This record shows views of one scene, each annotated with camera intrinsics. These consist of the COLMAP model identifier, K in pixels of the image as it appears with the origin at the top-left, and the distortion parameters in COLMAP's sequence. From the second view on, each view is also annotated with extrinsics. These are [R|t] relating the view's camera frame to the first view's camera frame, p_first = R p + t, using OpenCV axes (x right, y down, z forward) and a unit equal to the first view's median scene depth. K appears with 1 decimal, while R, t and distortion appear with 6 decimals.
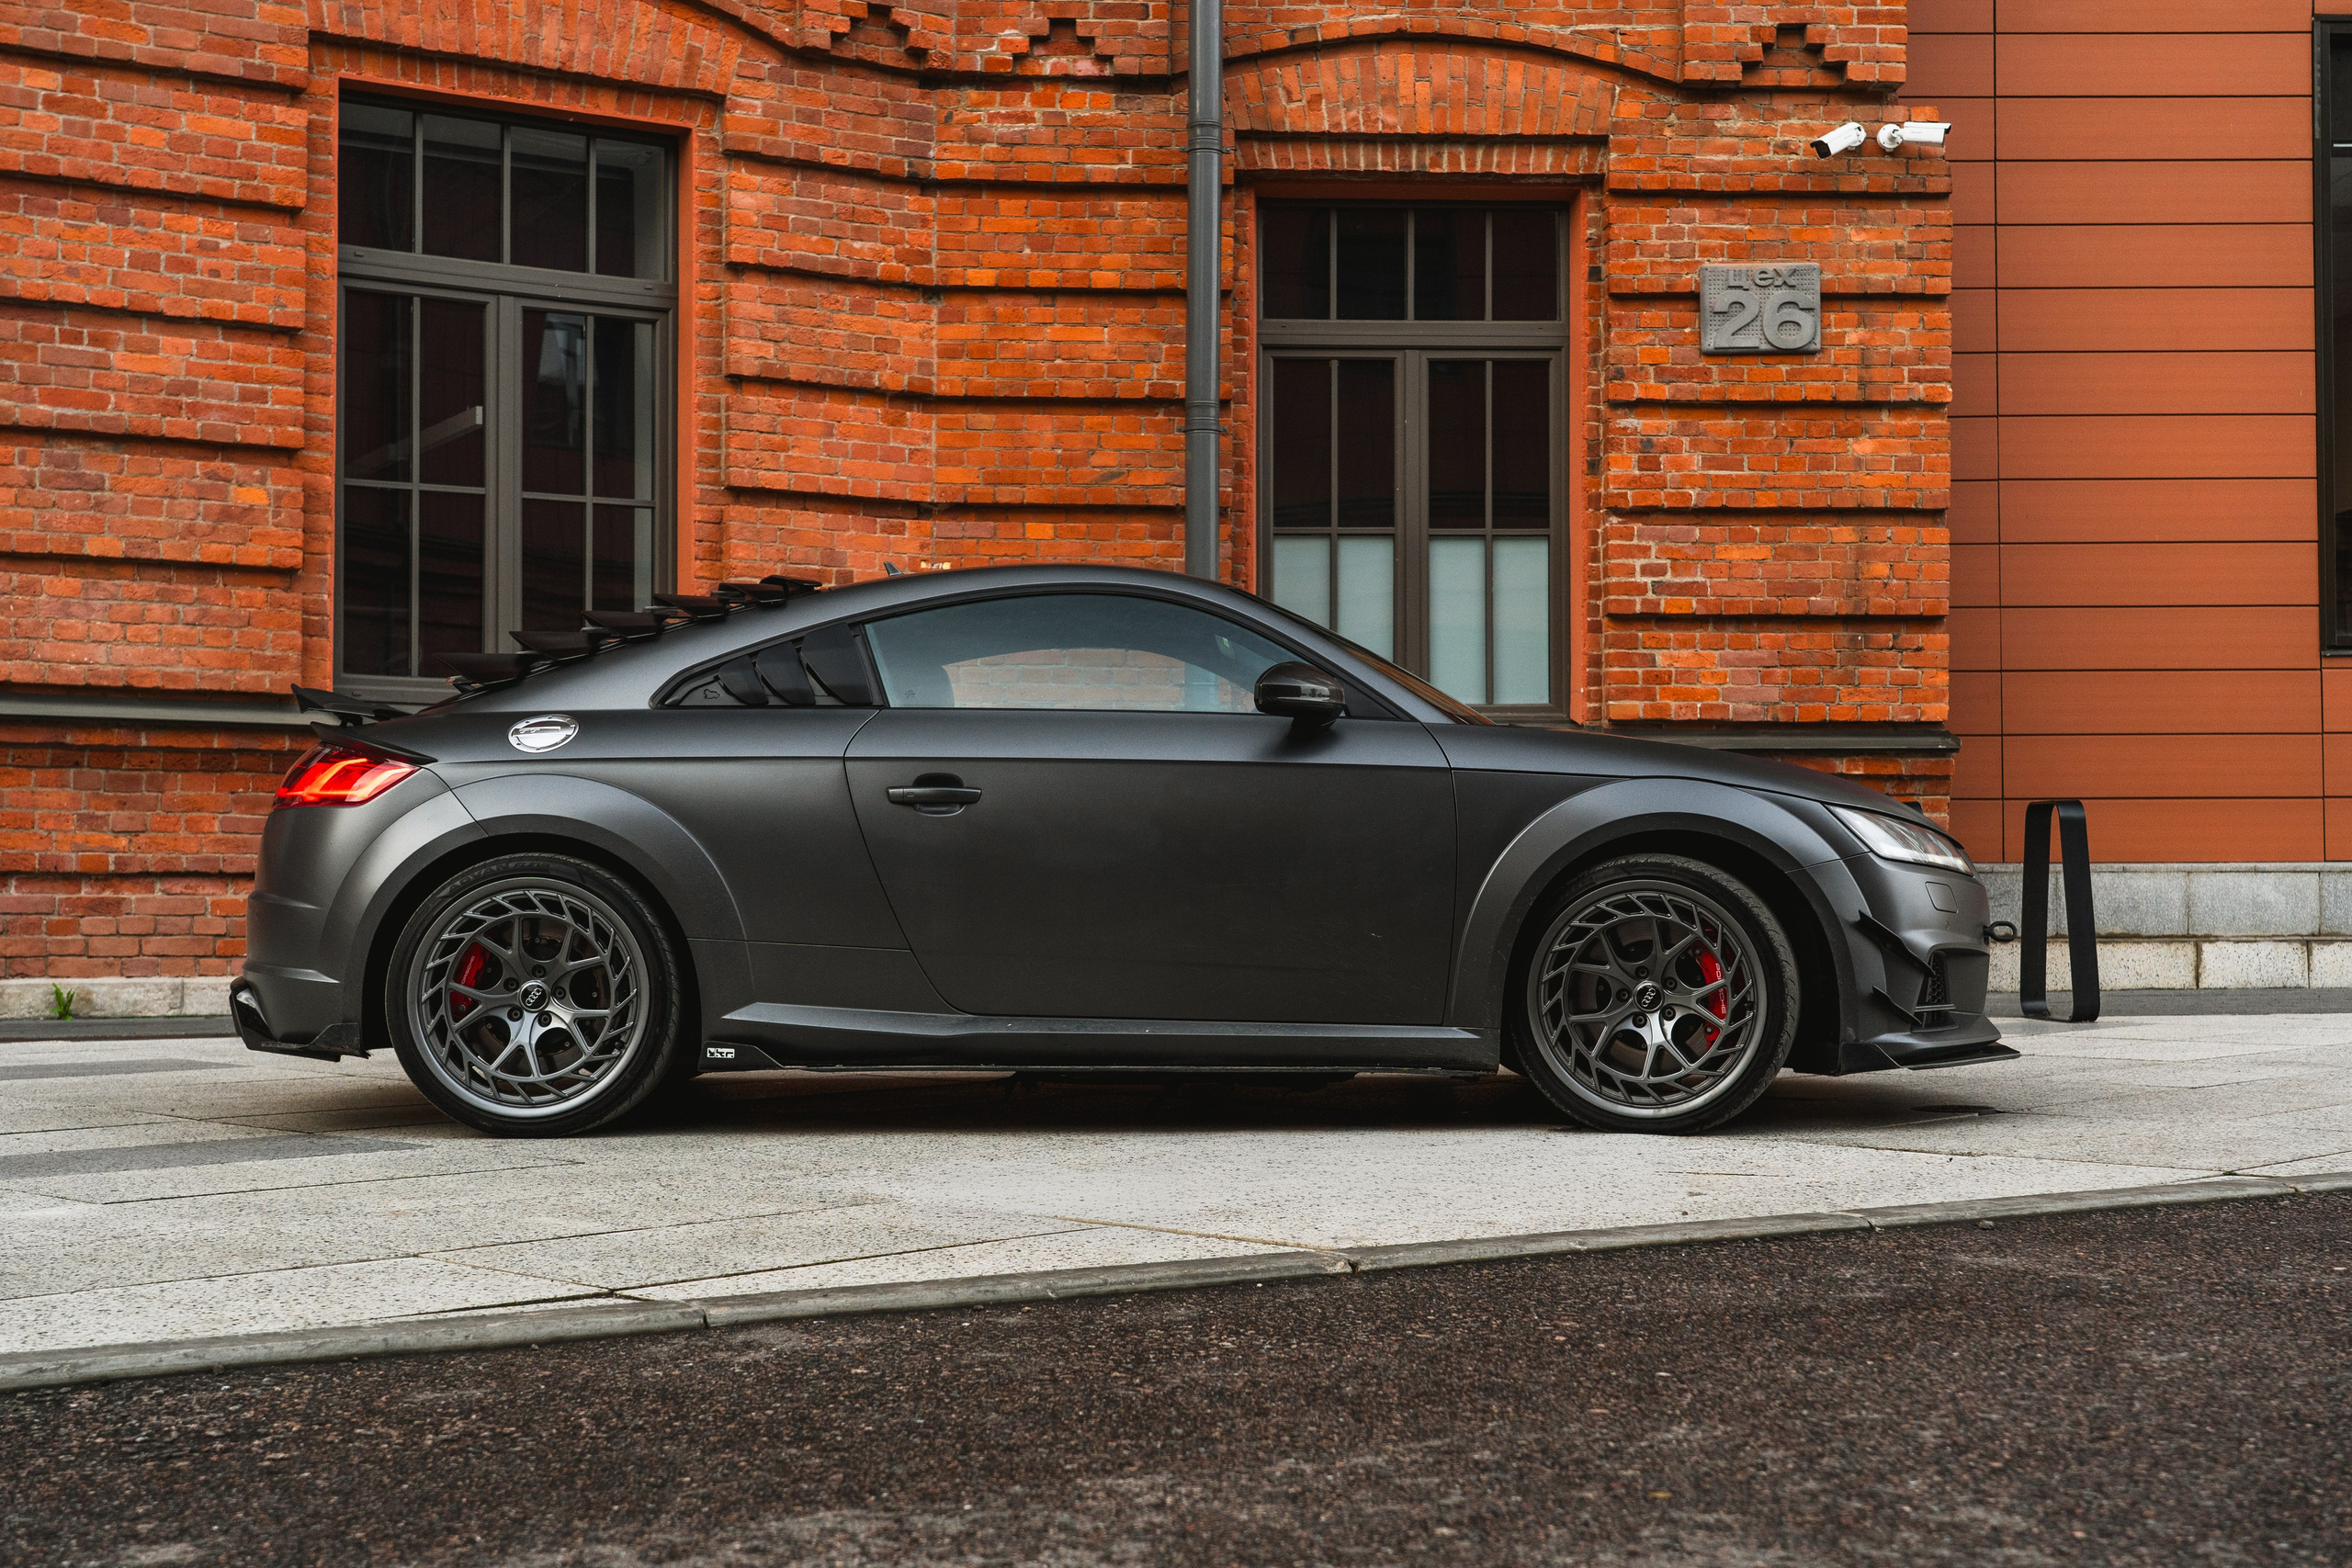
lens RADIAL K [[2861.6, 0, 1176.0], [0, 2861.6, 784.0], [0, 0, 1]] dist [0.054277, 0.002553]
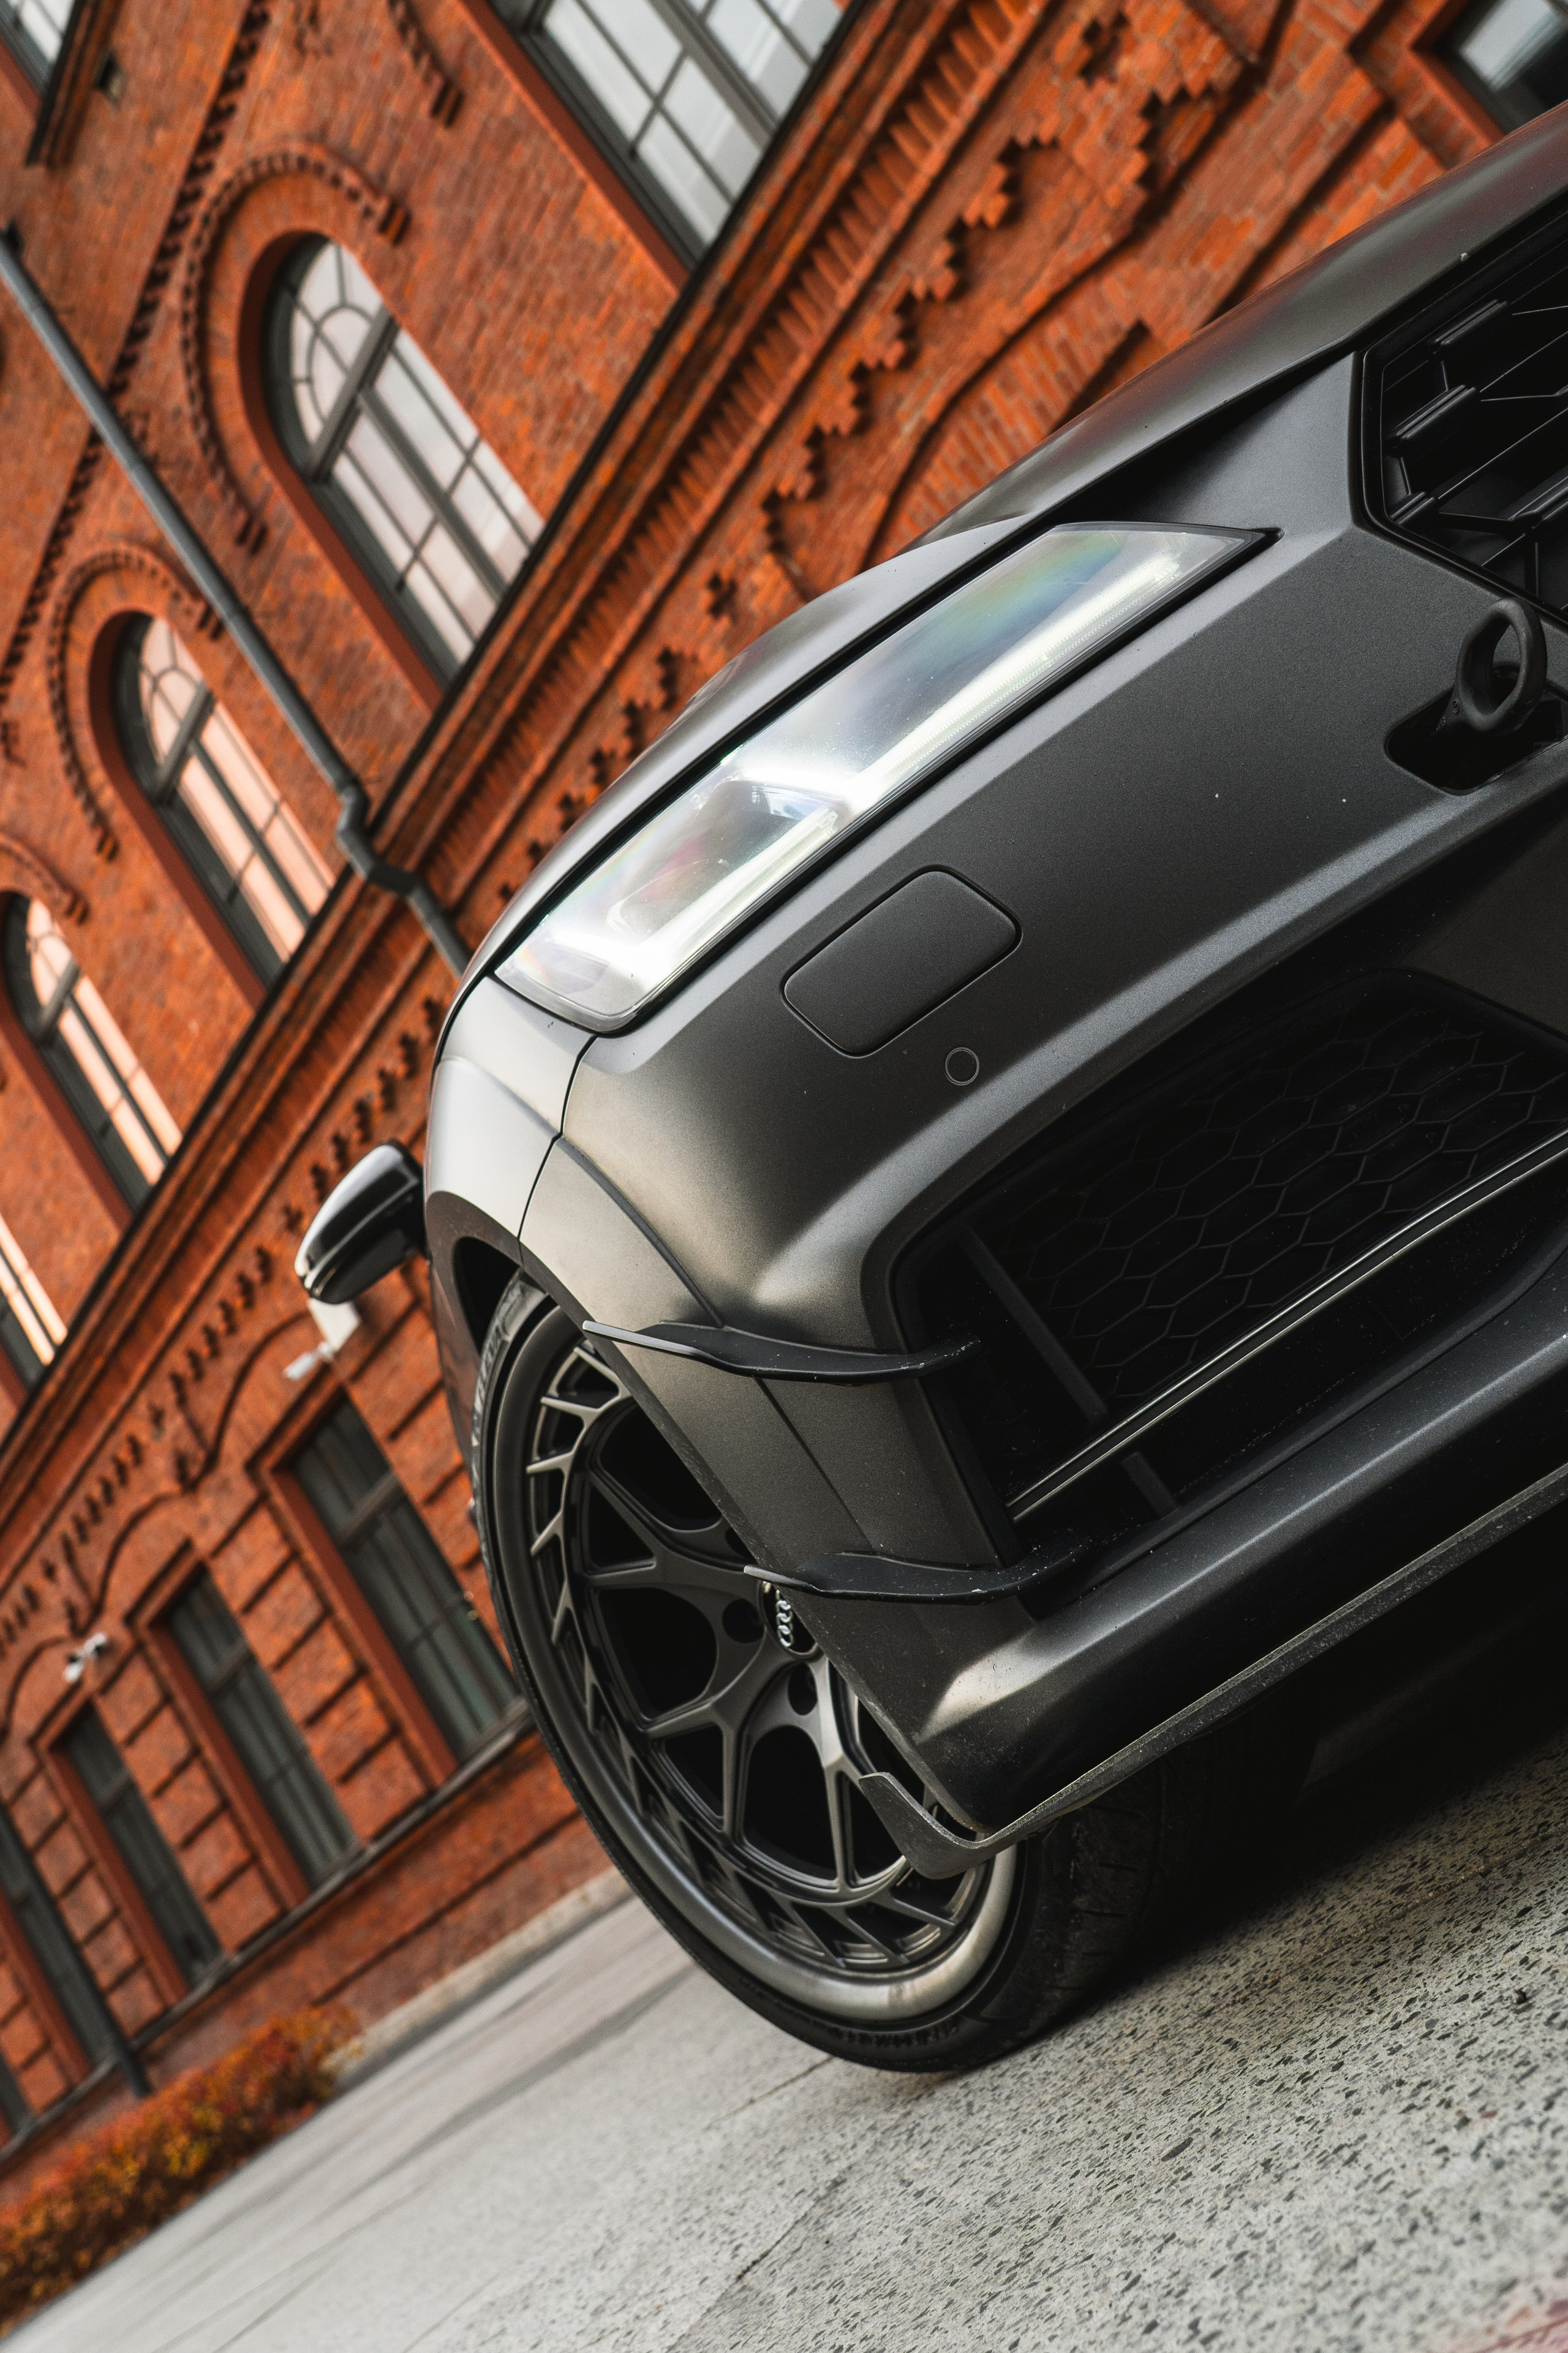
lens RADIAL K [[2257.5, 0, 740.8], [0, 2257.5, 1091.8], [0, 0, 1]] dist [0.018564, 0.019342]
pose [[0.067880, -0.340094, -0.937938, 0.233458], [0.567283, 0.786506, -0.244130, 0.054244], [0.820721, -0.515504, 0.246318, 0.524574]]
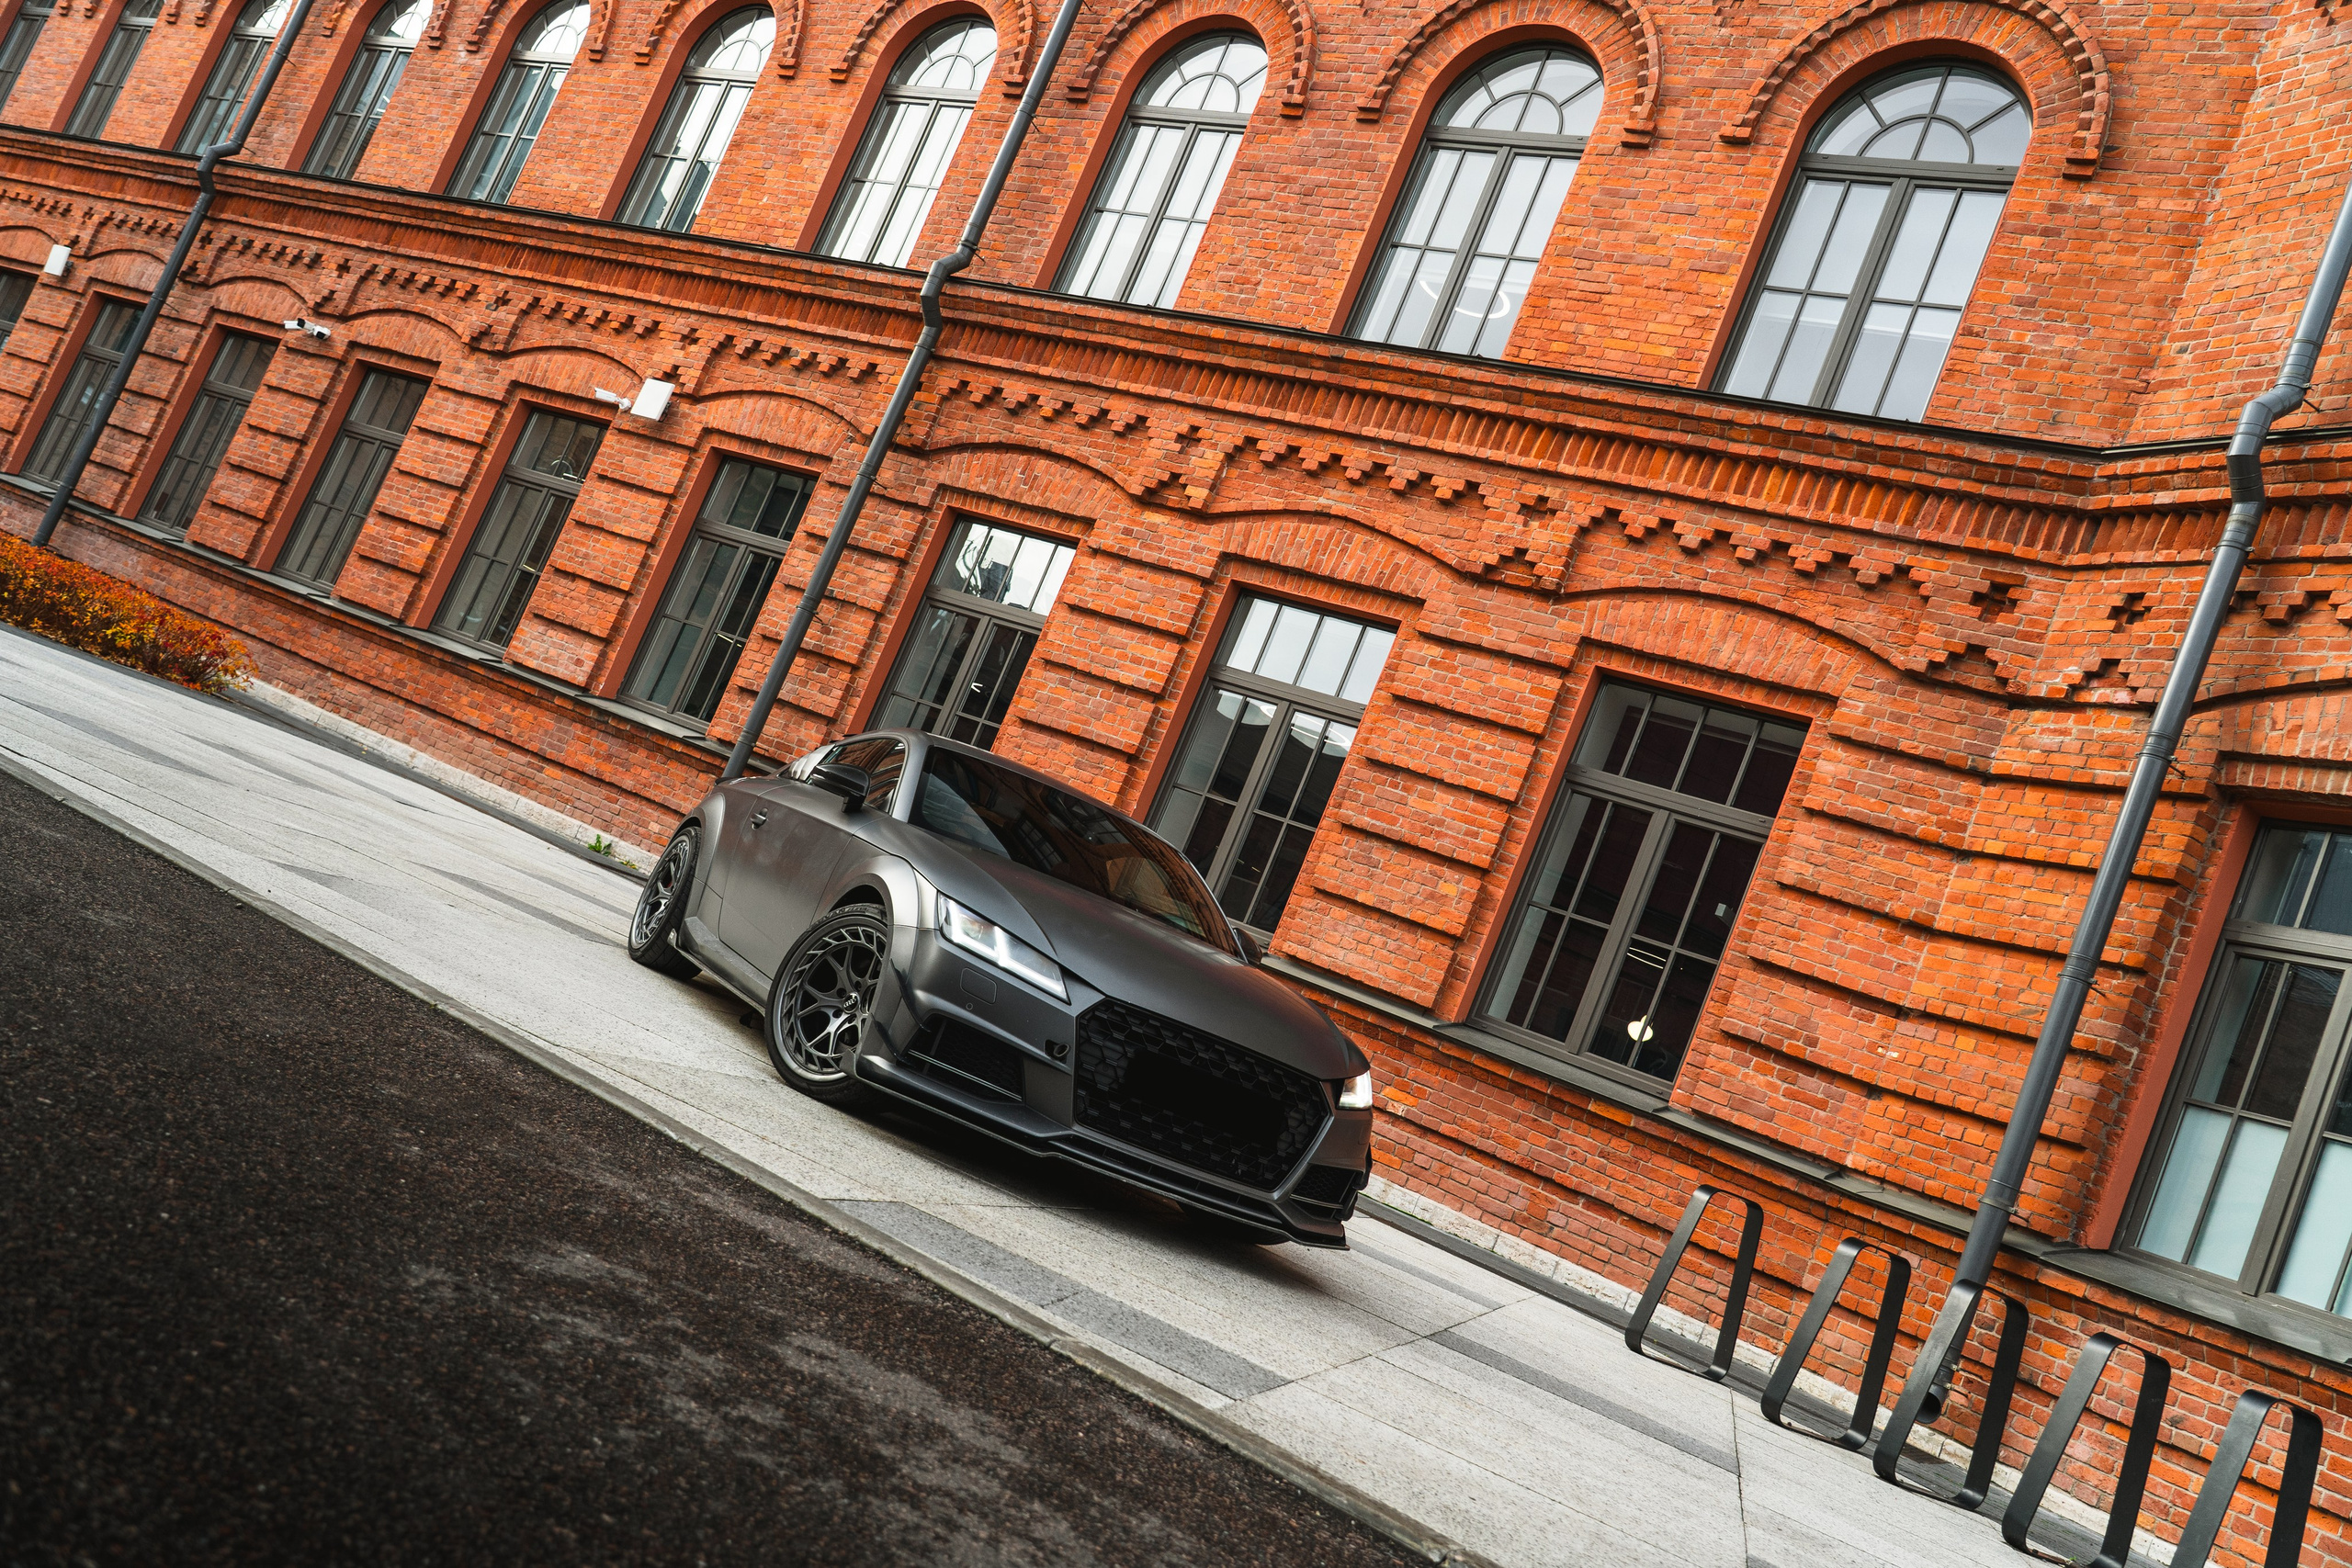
lens RADIAL K [[1944.1, 0, 1176.0], [0, 1944.1, 784.0], [0, 0, 1]] dist [0.016315, 0.005385]
pose [[0.439423, 0.067737, -0.895722, 0.614311], [-0.351355, 0.930671, -0.101988, 0.013537], [0.826714, 0.359532, 0.432758, 0.362210]]
